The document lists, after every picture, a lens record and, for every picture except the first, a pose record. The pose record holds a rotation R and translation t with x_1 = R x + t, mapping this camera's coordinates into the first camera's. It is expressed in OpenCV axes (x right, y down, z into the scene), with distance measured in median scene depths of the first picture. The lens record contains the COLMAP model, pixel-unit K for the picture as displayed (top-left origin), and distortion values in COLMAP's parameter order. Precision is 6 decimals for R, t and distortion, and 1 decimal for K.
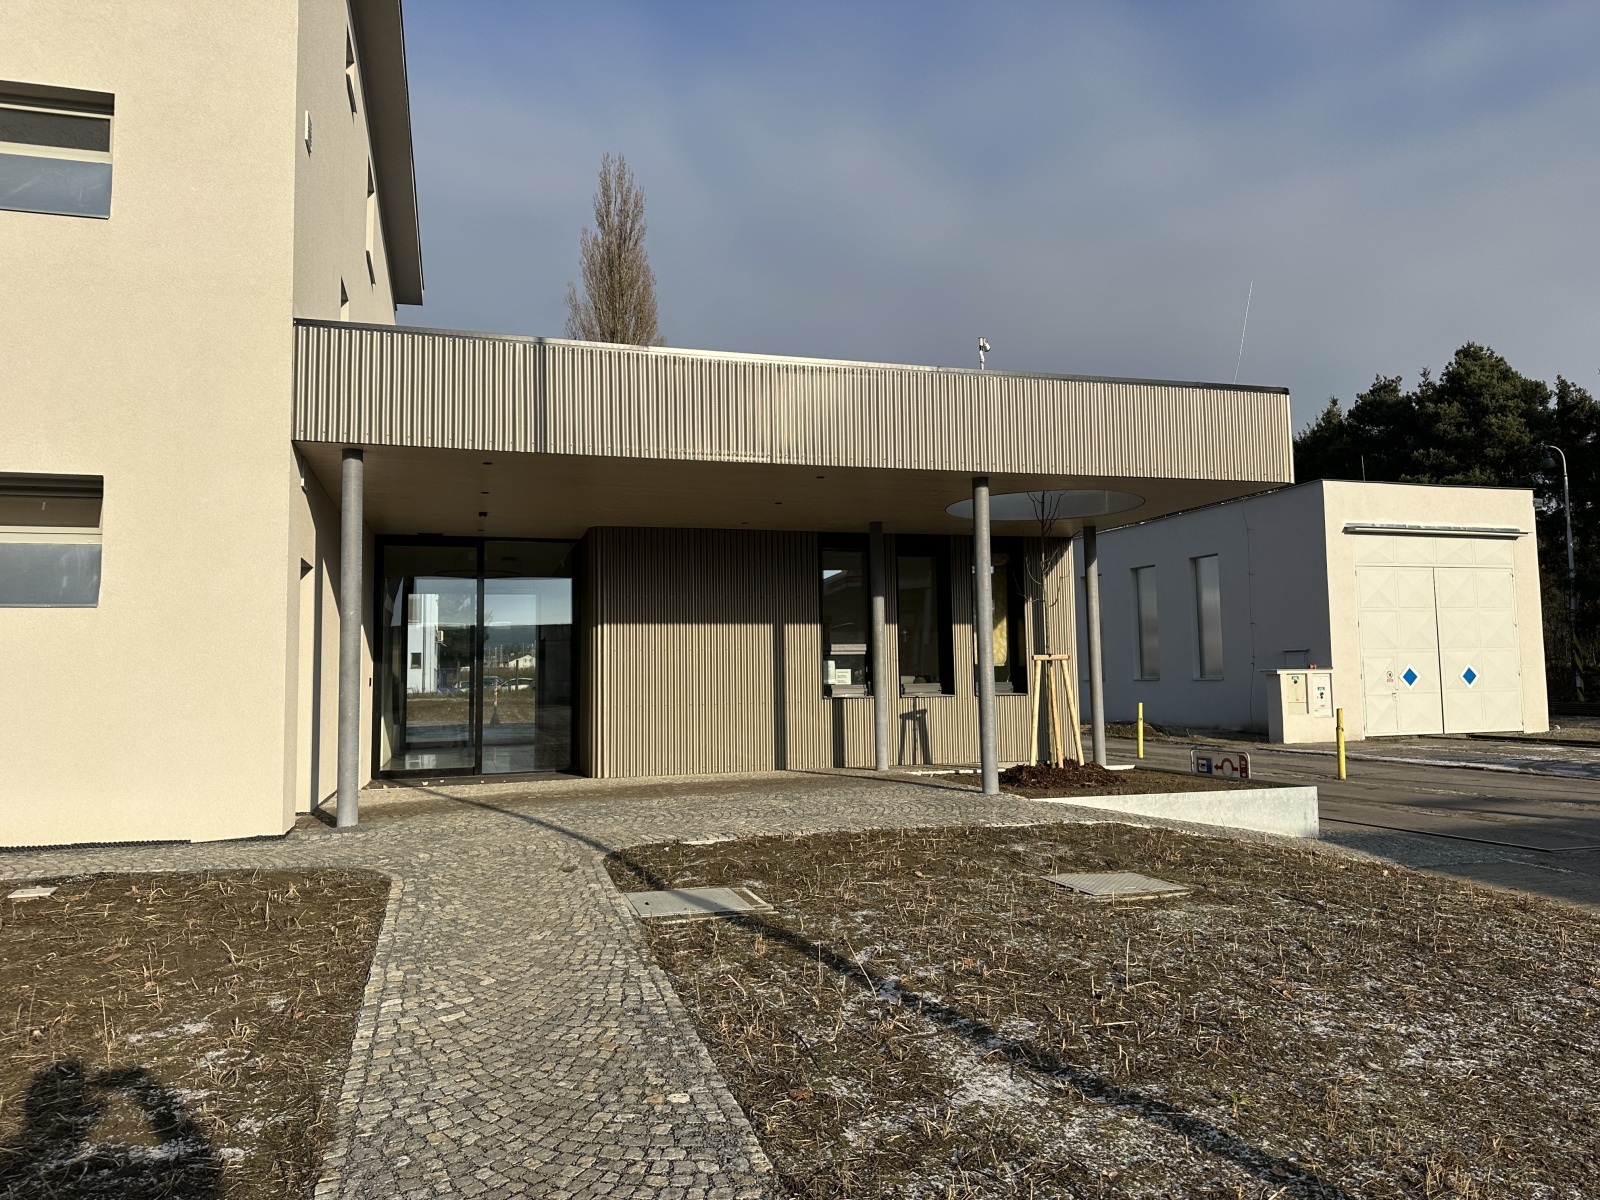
lens RADIAL K [[1108.4, 0, 752.5], [0, 1108.4, 598.8], [0, 0, 1]] dist [-0.003379, -0.000540]
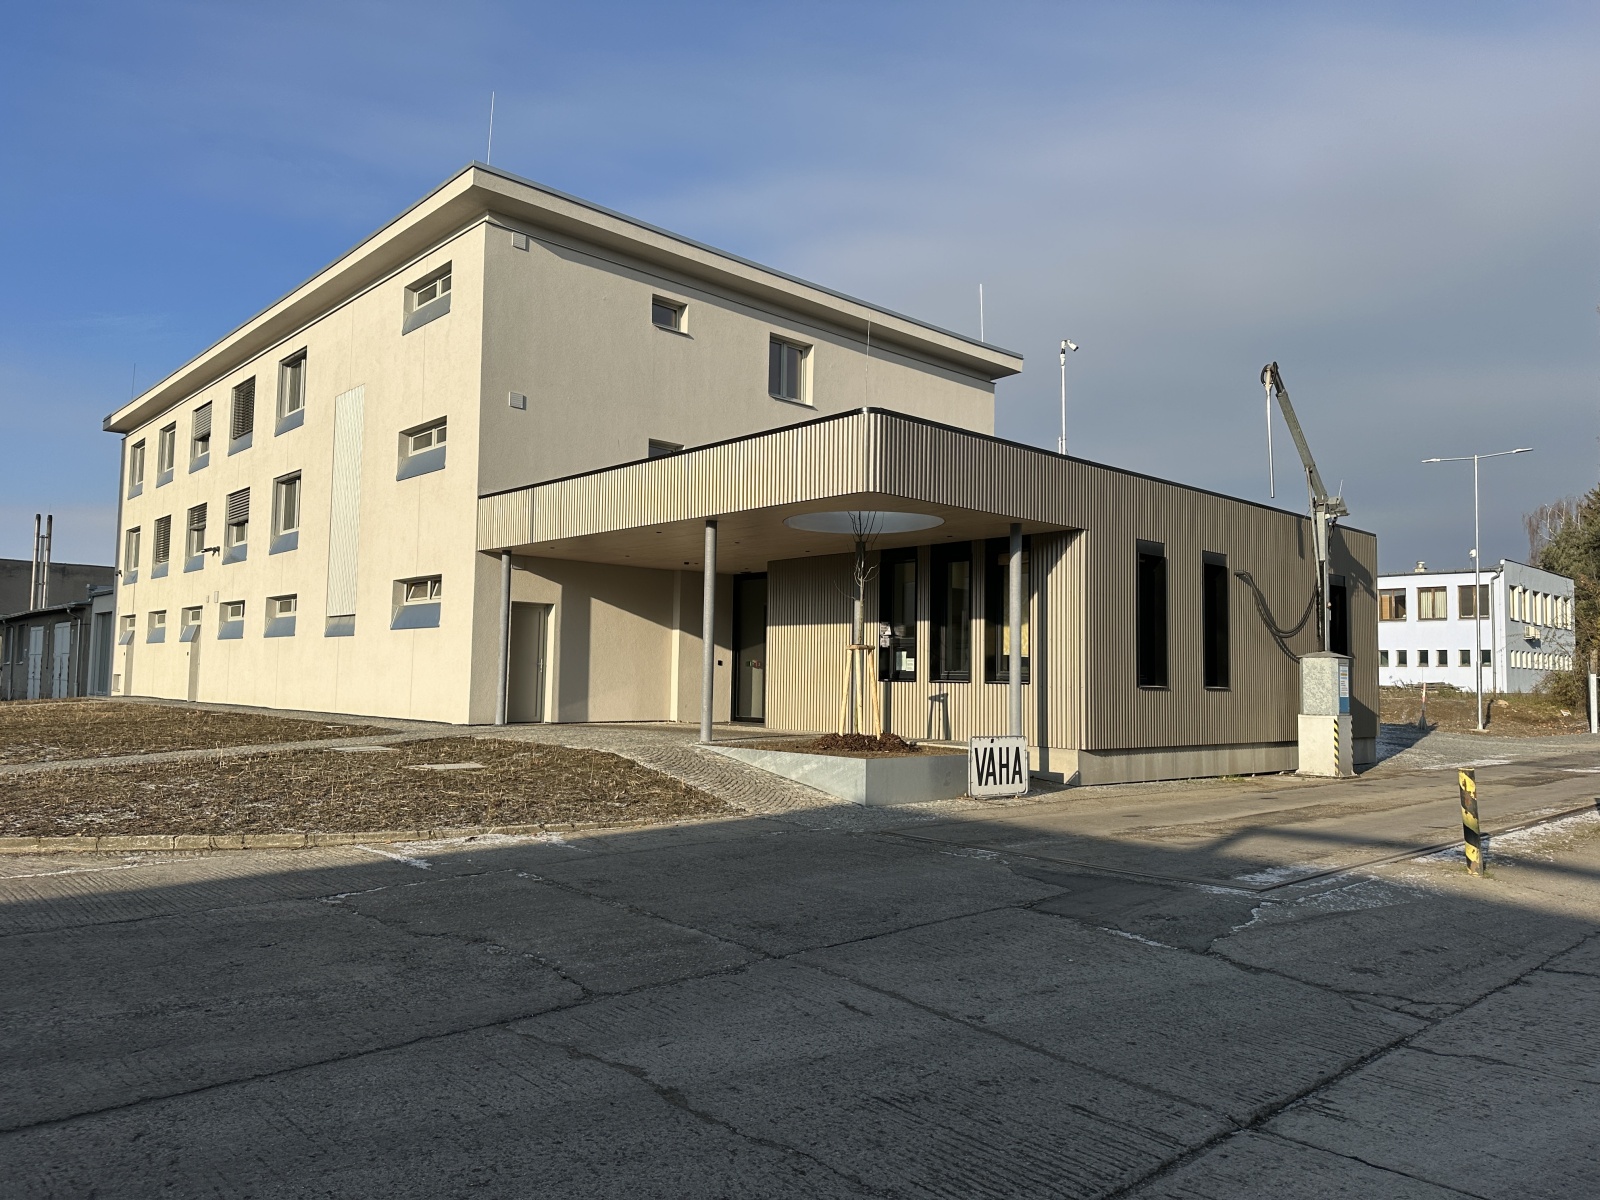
lens RADIAL K [[1108.4, 0, 752.5], [0, 1108.4, 598.8], [0, 0, 1]] dist [-0.003379, -0.000540]
pose [[0.446602, -0.042823, -0.893707, 1.111087], [0.044116, 0.998693, -0.025808, 0.021845], [0.893645, -0.027901, 0.447907, 0.299521]]
